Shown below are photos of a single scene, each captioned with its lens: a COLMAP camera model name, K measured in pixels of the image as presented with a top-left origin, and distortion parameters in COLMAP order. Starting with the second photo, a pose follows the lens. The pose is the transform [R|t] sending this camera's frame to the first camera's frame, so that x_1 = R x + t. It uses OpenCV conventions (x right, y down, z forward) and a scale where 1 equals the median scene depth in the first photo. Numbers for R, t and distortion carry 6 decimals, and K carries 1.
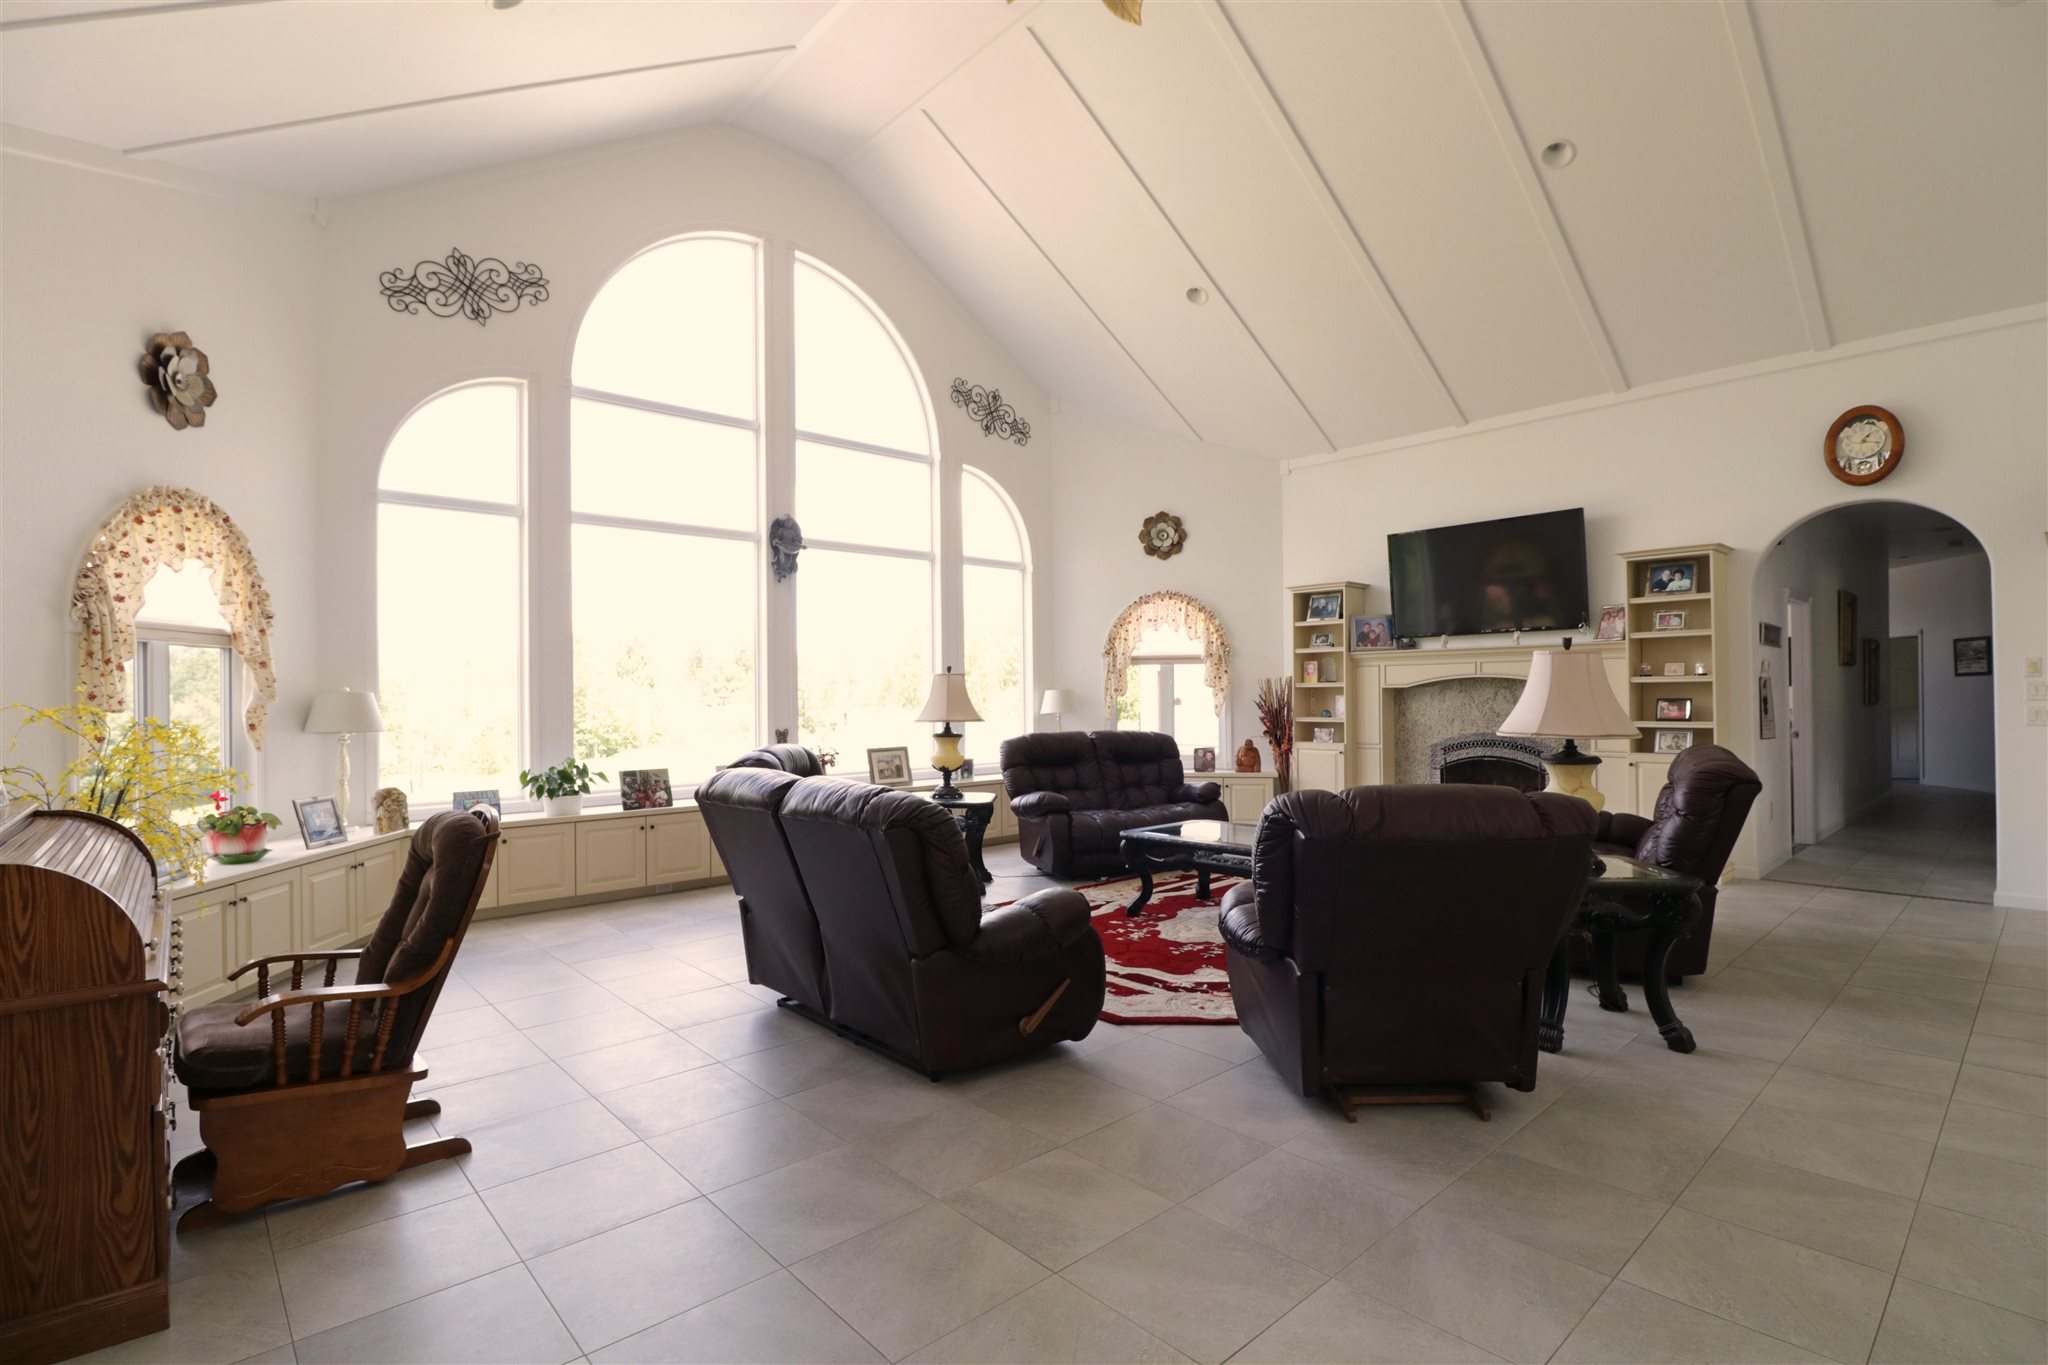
lens RADIAL K [[964.8, 0, 1040.1], [0, 964.8, 685.7], [0, 0, 1]] dist [-0.000779, -0.013581]
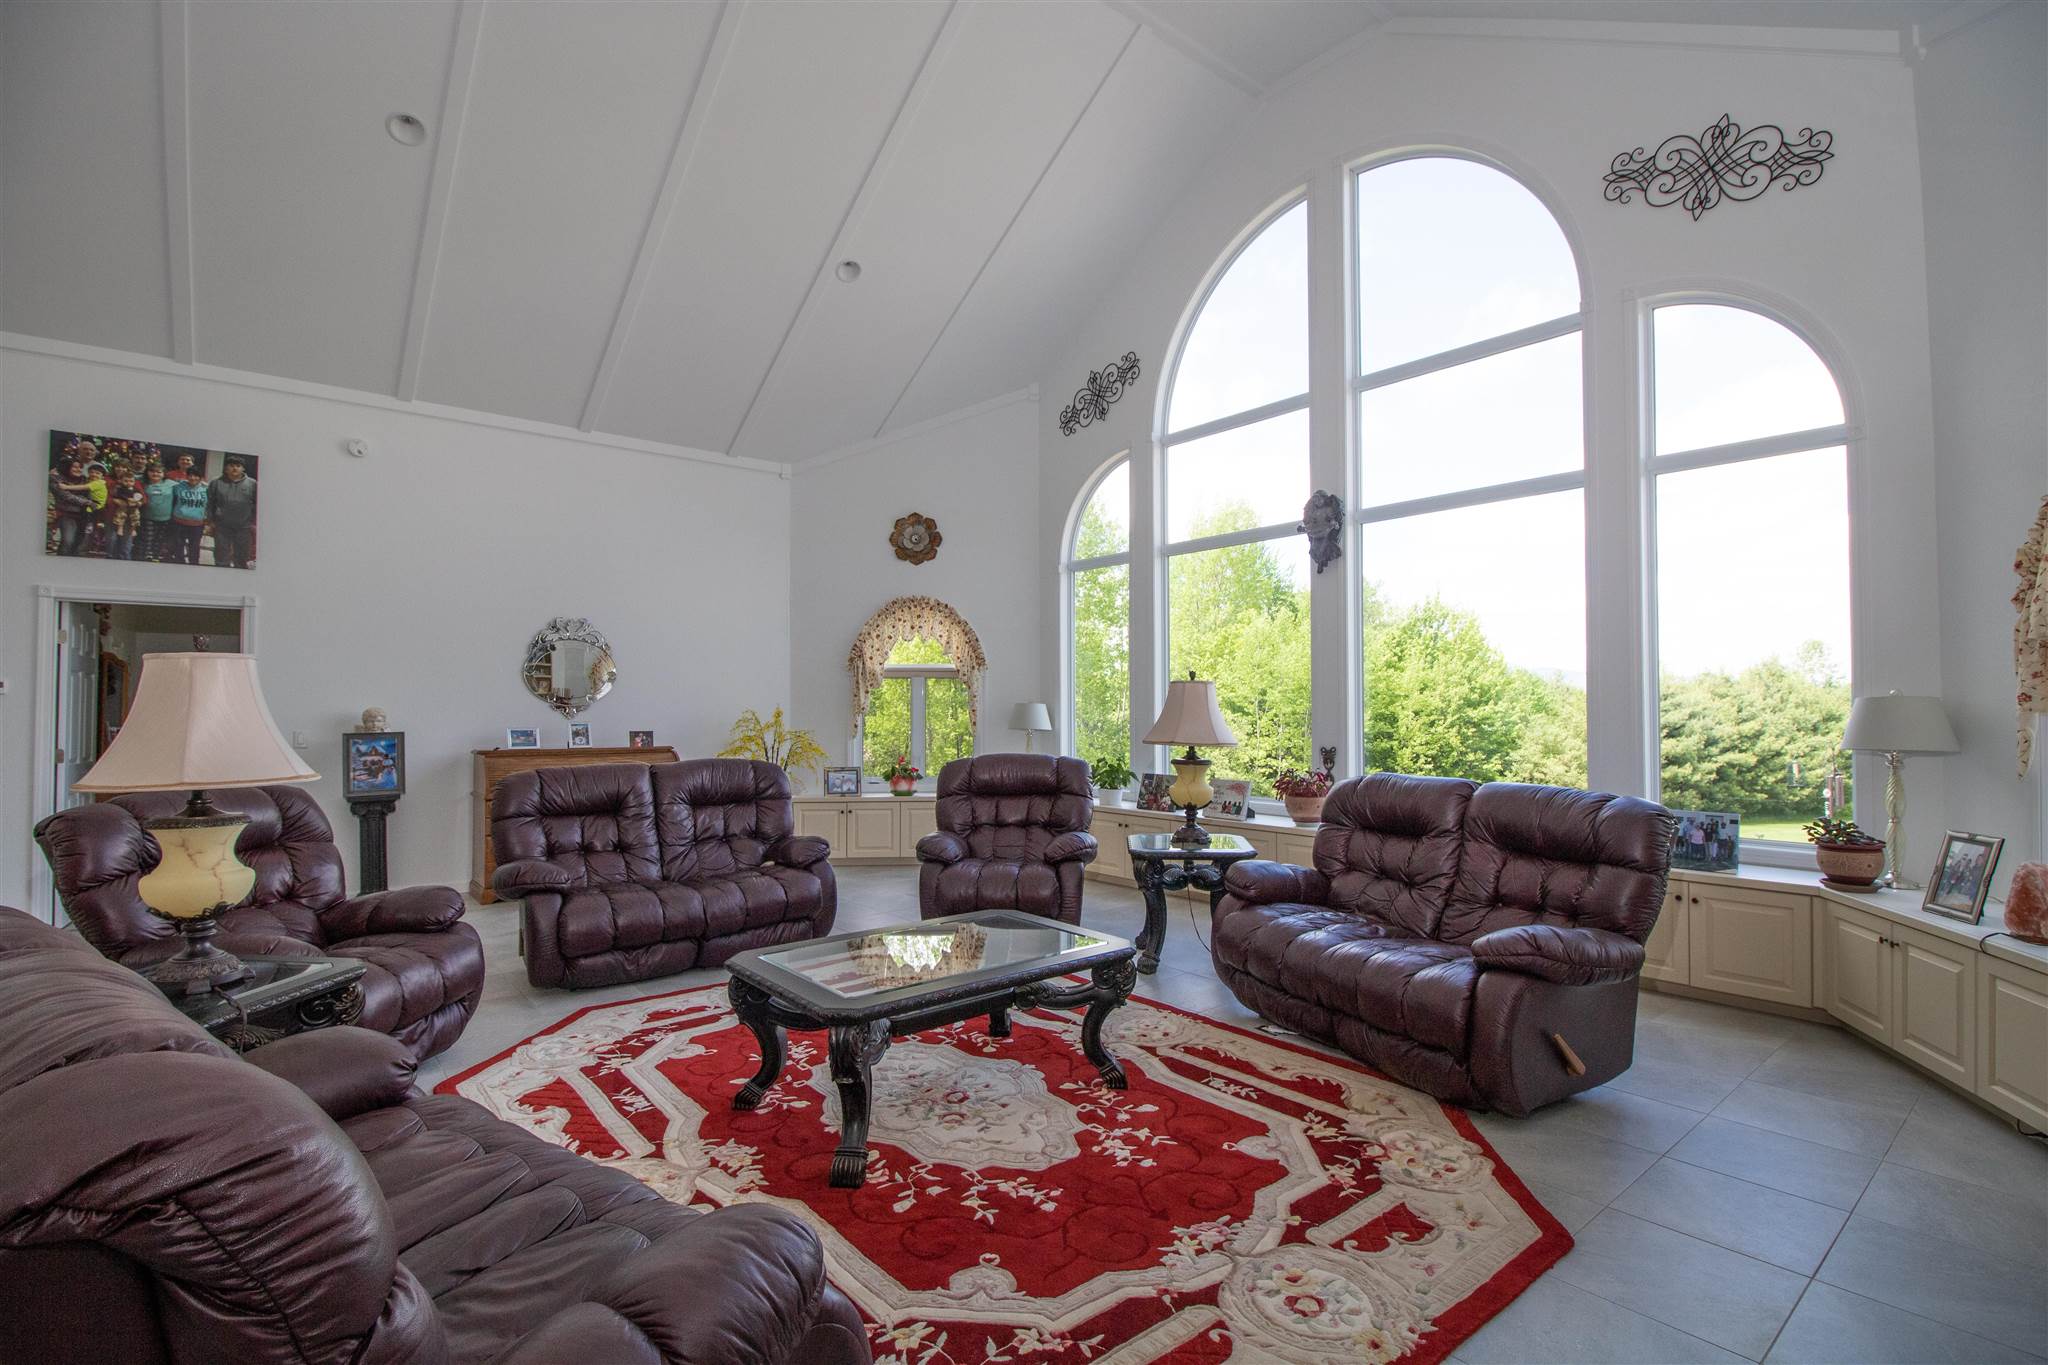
lens RADIAL K [[948.3, 0, 1024.0], [0, 948.3, 682.5], [0, 0, 1]] dist [0.002099, -0.010625]
pose [[-0.054815, -0.013937, -0.998399, 0.673122], [0.014898, 0.999780, -0.014774, -0.003123], [0.998385, -0.015684, -0.054596, 0.919373]]
